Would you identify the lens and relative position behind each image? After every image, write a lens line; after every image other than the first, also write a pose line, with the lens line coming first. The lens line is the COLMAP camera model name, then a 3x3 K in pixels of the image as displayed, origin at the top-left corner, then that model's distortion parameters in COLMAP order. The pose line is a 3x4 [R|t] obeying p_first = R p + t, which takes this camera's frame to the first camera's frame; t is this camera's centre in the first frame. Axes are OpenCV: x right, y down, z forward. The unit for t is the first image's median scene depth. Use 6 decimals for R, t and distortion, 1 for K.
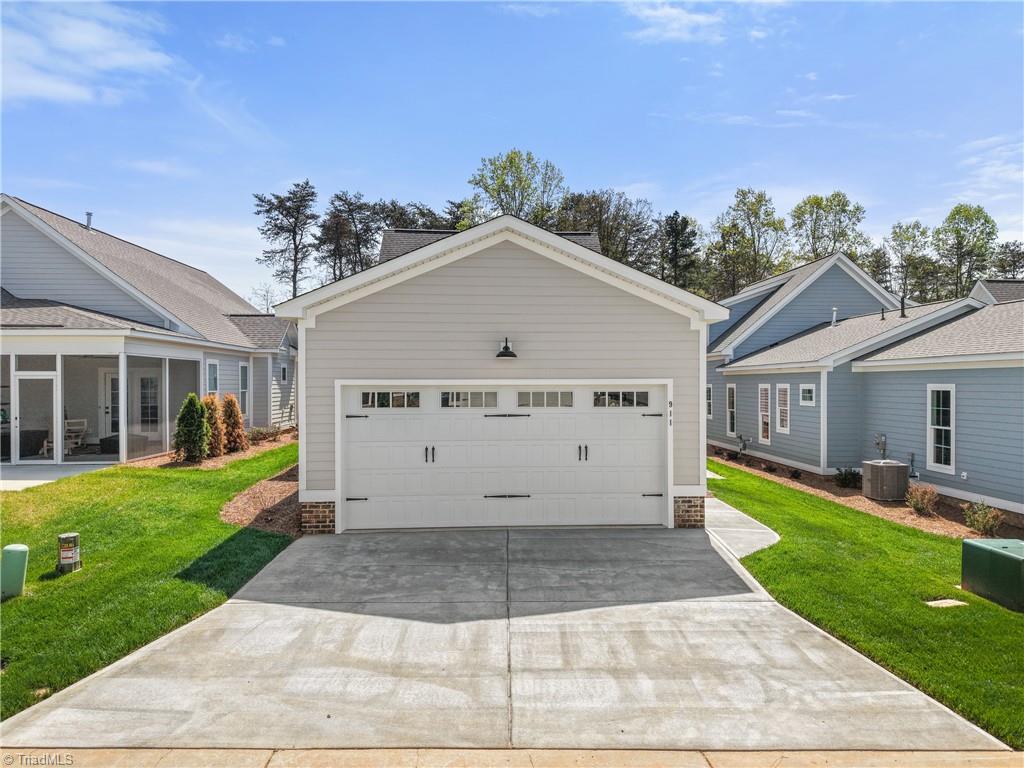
lens RADIAL K [[714.6, 0, 512.0], [0, 714.6, 384.0], [0, 0, 1]] dist [0.035805, -0.046193]
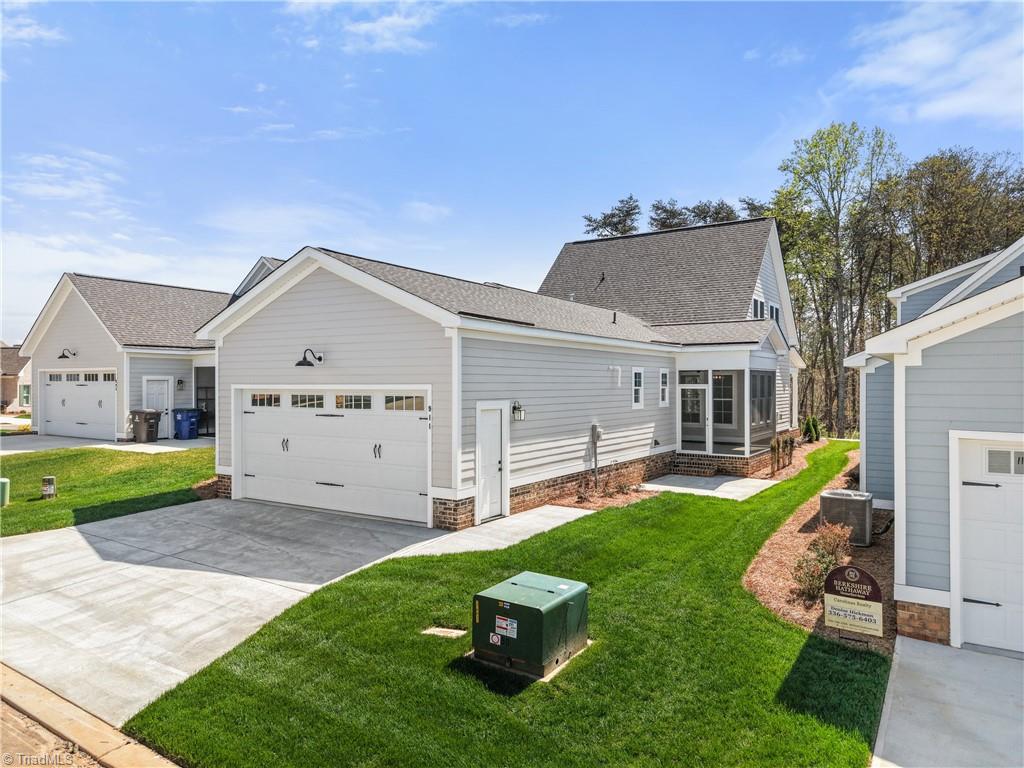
lens RADIAL K [[676.3, 0, 485.7], [0, 676.3, 385.6], [0, 0, 1]] dist [-0.026497, -0.001953]
pose [[0.807855, 0.002956, -0.589374, 0.868398], [0.001305, 0.999976, 0.006805, -0.012280], [0.589380, -0.006267, 0.807832, 0.252777]]
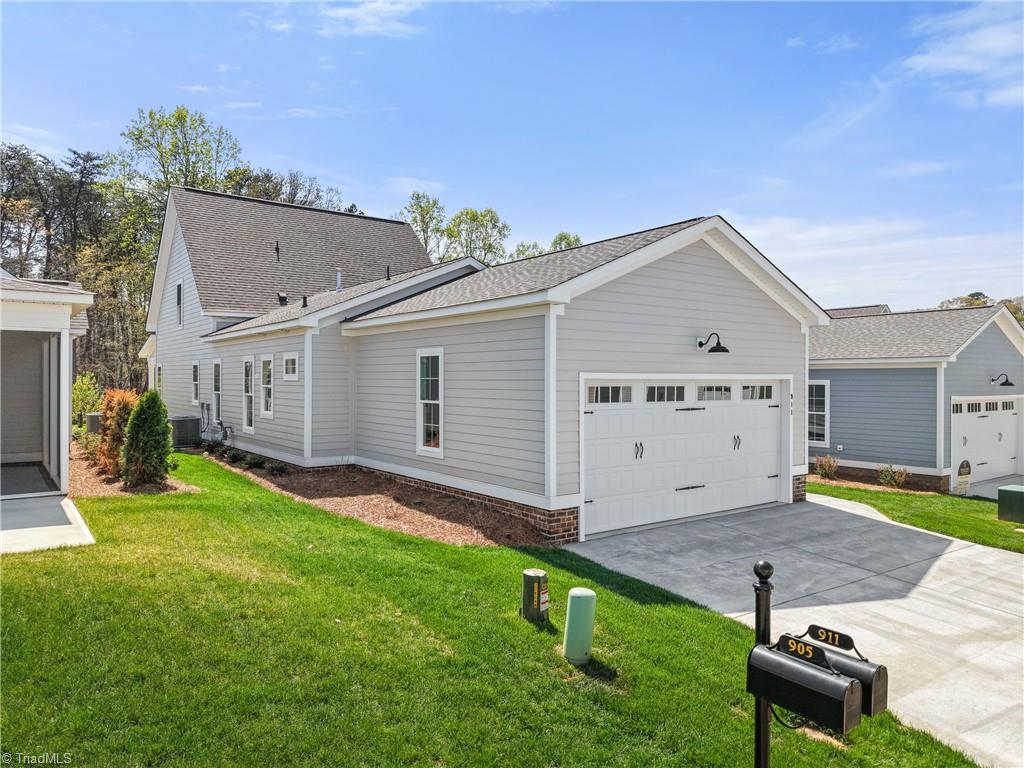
lens RADIAL K [[714.6, 0, 512.0], [0, 714.6, 384.0], [0, 0, 1]] dist [0.035805, -0.046193]
pose [[0.826401, 0.001549, 0.563080, -0.812284], [-0.005805, 0.999967, 0.005768, 0.003573], [-0.563052, -0.008035, 0.826382, 0.291754]]
